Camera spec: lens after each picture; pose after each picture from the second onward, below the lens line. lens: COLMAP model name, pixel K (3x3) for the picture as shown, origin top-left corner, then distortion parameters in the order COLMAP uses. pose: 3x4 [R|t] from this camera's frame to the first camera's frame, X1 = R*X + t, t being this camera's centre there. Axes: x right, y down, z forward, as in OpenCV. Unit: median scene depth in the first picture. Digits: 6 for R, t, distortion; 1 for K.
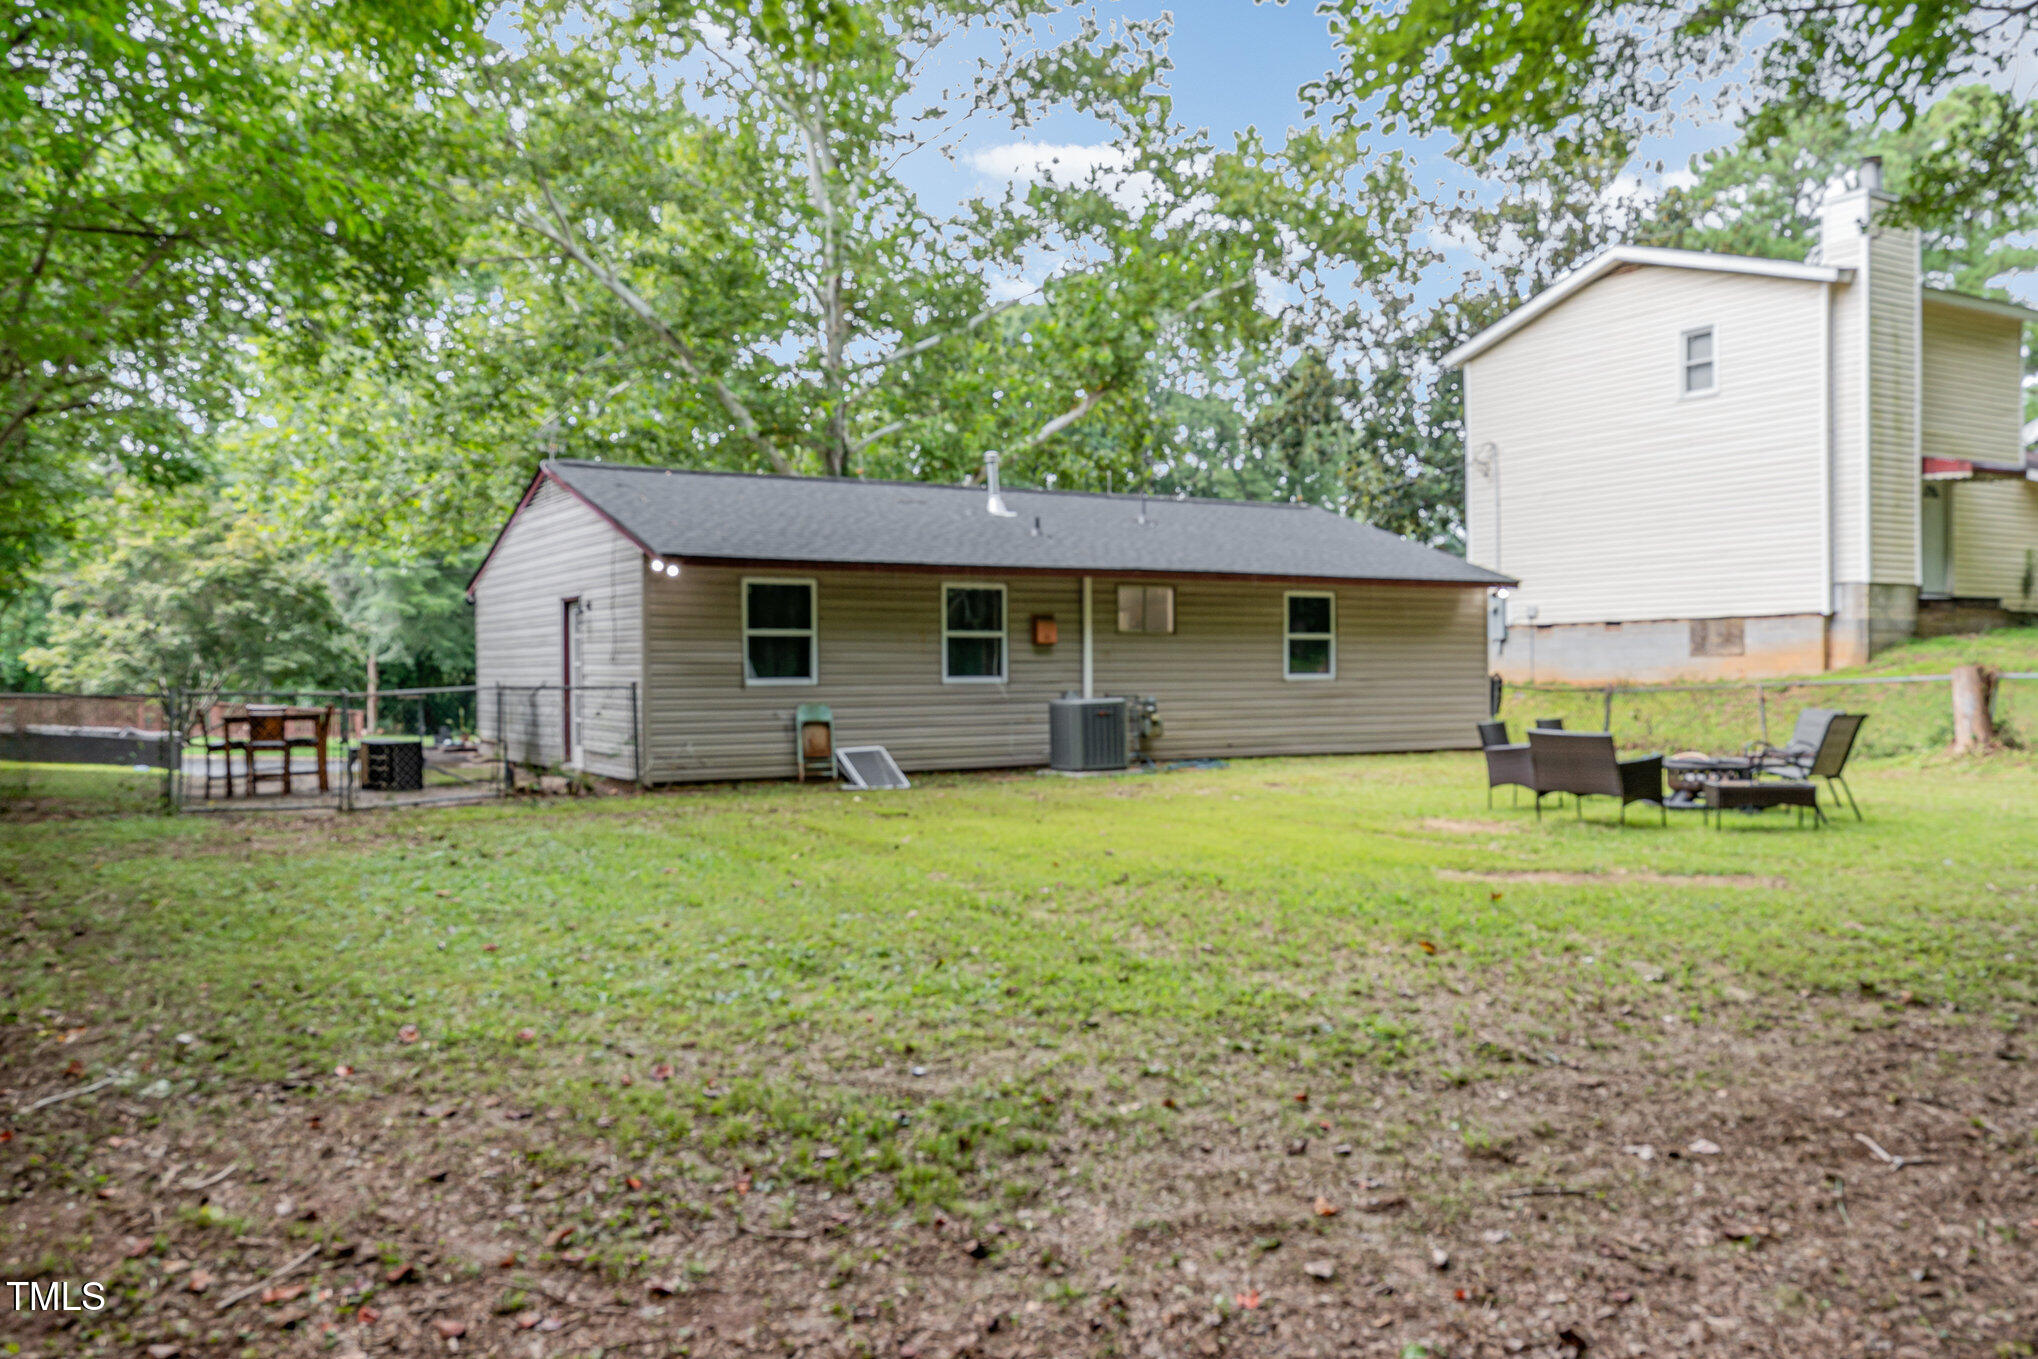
lens RADIAL K [[1580.9, 0, 1033.8], [0, 1580.9, 680.4], [0, 0, 1]] dist [-0.027397, 0.000703]
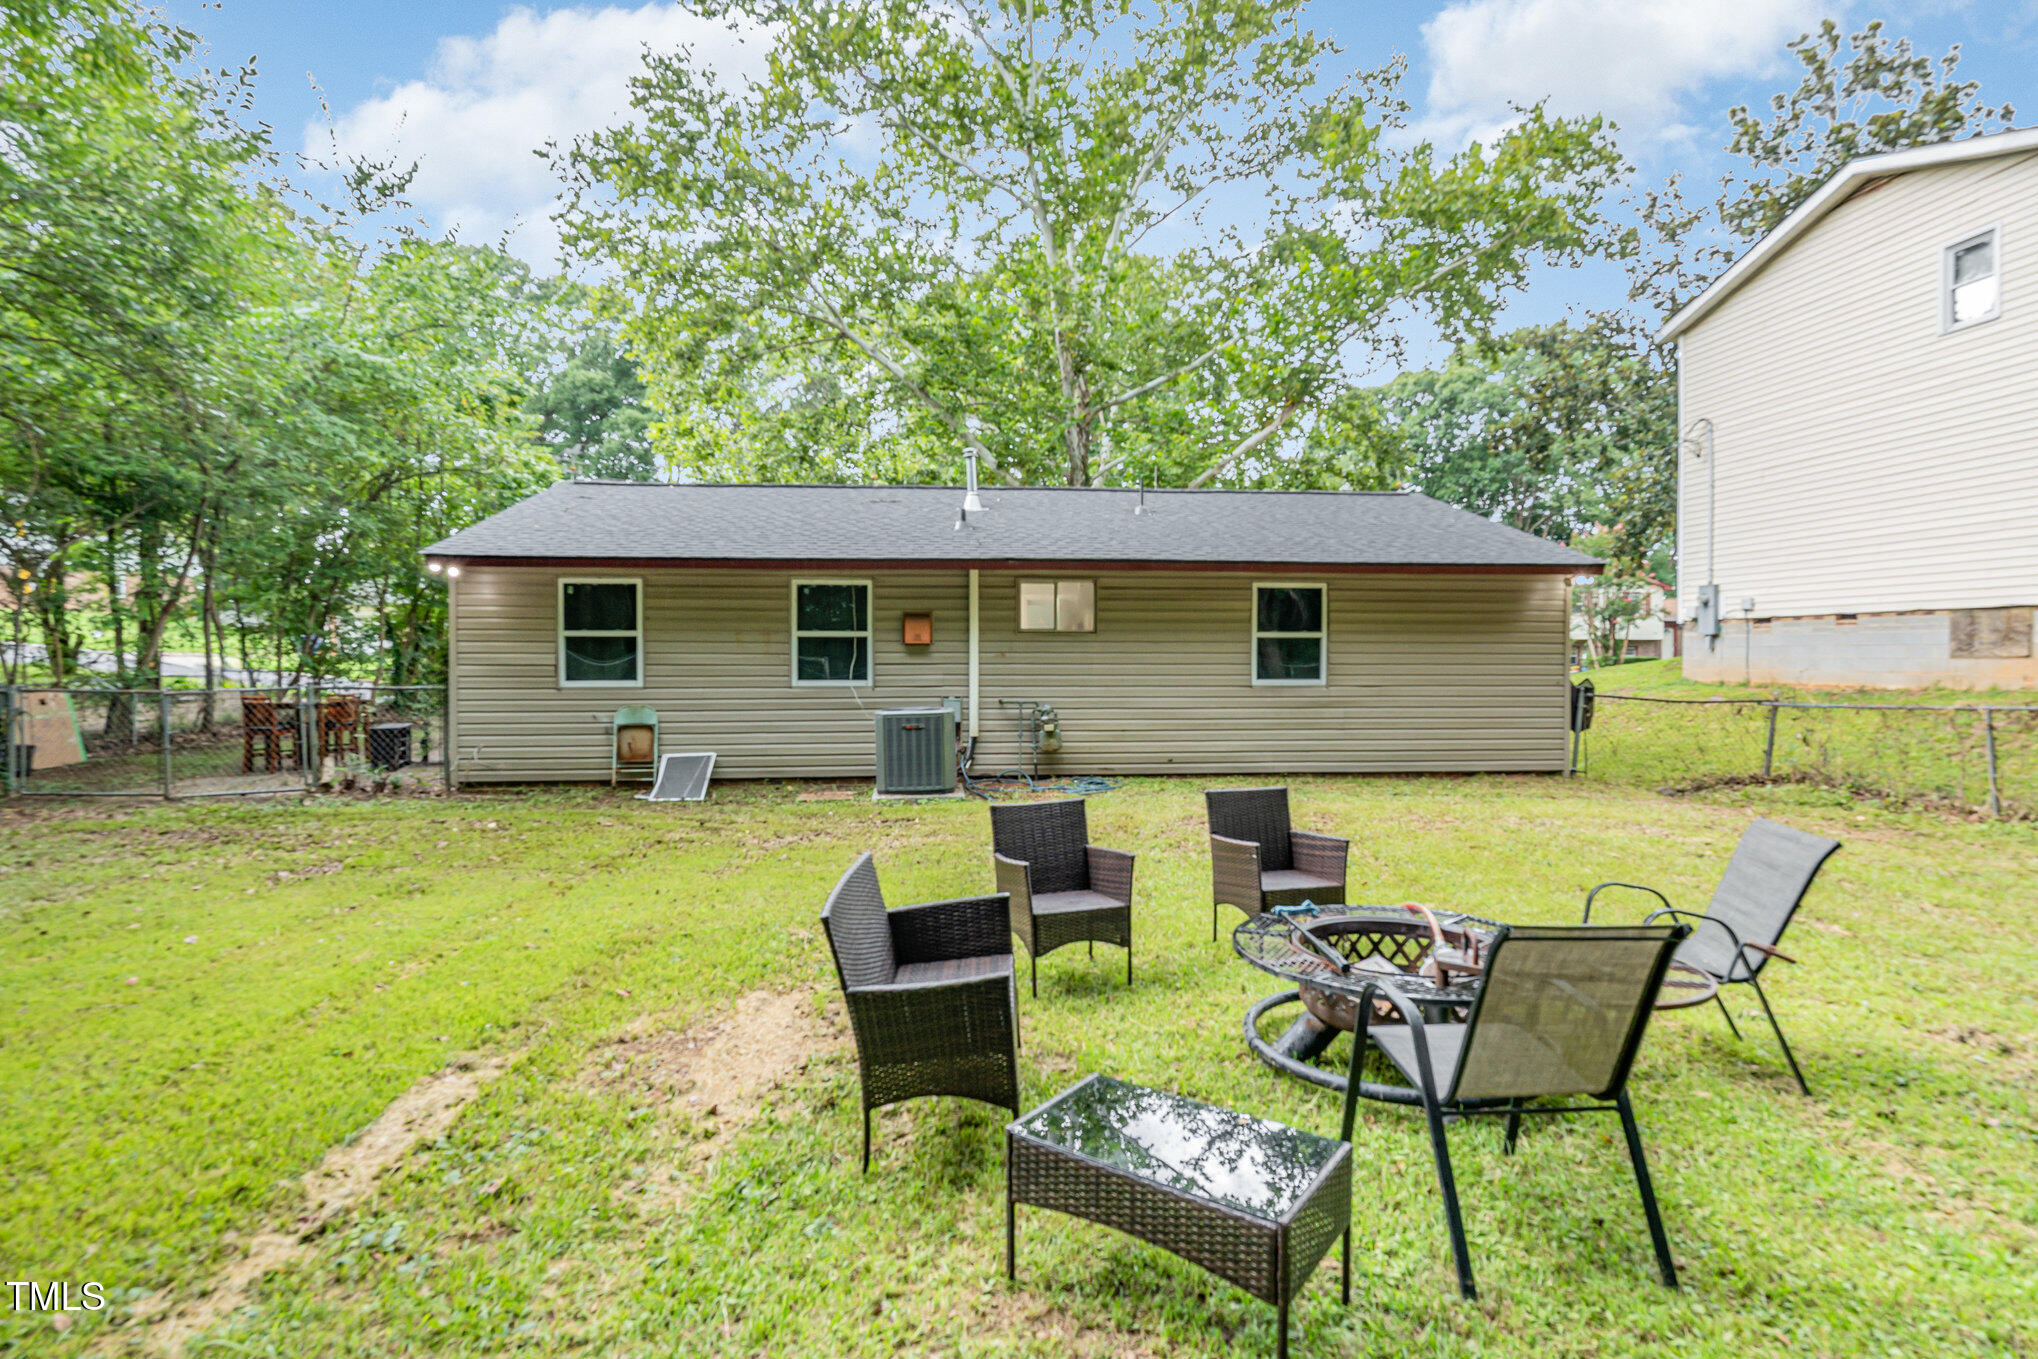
lens RADIAL K [[1014.1, 0, 1019.0], [0, 1014.1, 679.5], [0, 0, 1]] dist [-0.011884, -0.000554]
pose [[0.899822, 0.019573, -0.435818, 0.318979], [-0.009549, 0.999637, 0.025180, -0.018336], [0.436152, -0.018495, 0.899683, 0.504298]]
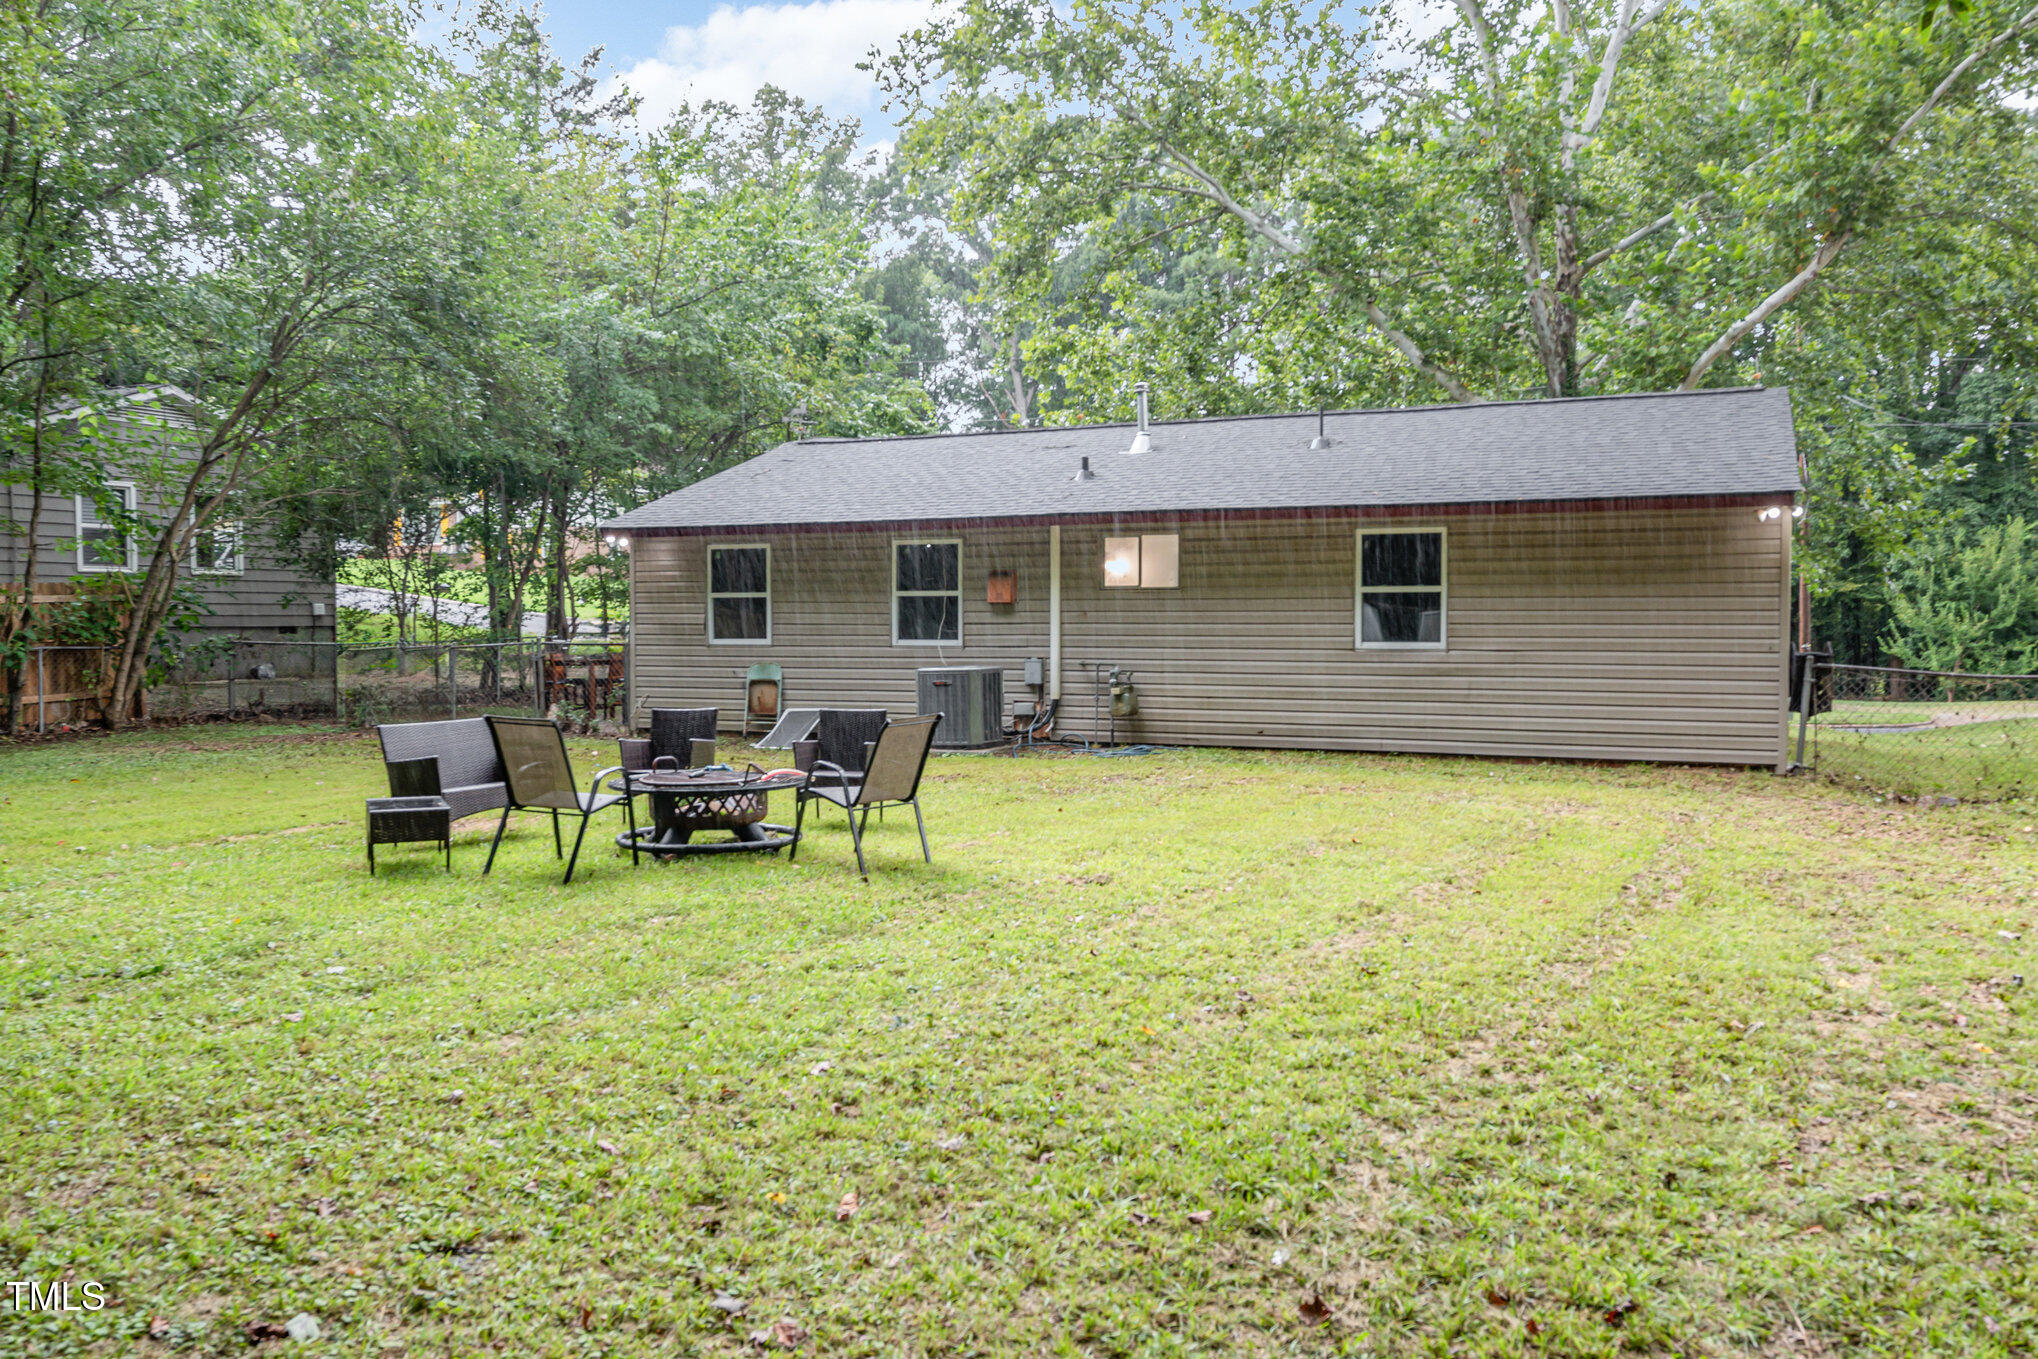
lens RADIAL K [[1580.9, 0, 1033.8], [0, 1580.9, 680.4], [0, 0, 1]] dist [-0.027397, 0.000703]
pose [[0.574894, 0.039232, -0.817287, 0.756729], [-0.007088, 0.999051, 0.042971, -0.018414], [0.818197, -0.018911, 0.574627, 0.507309]]
